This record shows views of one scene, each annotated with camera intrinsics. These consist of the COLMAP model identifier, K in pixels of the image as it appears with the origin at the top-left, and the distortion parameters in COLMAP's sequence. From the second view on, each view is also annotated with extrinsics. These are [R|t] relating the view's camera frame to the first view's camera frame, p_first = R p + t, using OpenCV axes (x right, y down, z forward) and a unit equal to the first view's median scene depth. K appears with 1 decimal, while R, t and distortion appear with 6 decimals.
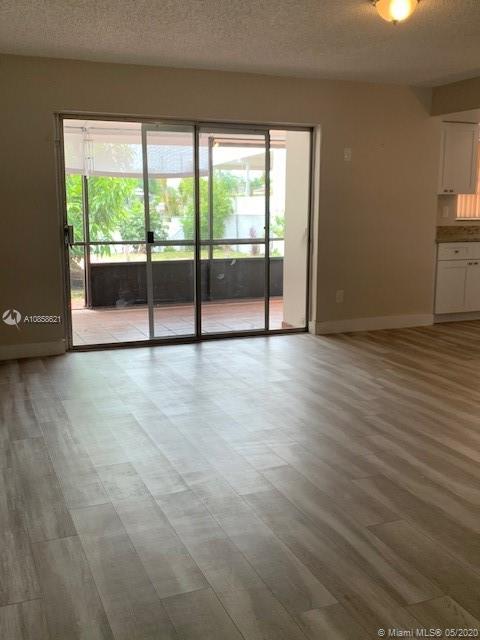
lens RADIAL K [[668.3, 0, 240.6], [0, 668.3, 320.2], [0, 0, 1]] dist [-0.028645, 0.000000]
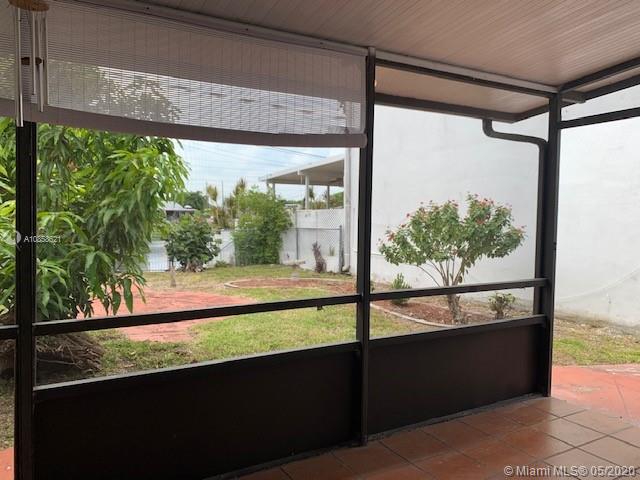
lens RADIAL K [[489.1, 0, 321.4], [0, 489.1, 239.0], [0, 0, 1]] dist [0.030273, -0.003494]
pose [[0.993183, -0.000388, 0.116561, -0.050254], [0.015427, 0.991634, -0.128153, -0.054971], [-0.115536, 0.129078, 0.984881, 0.324720]]
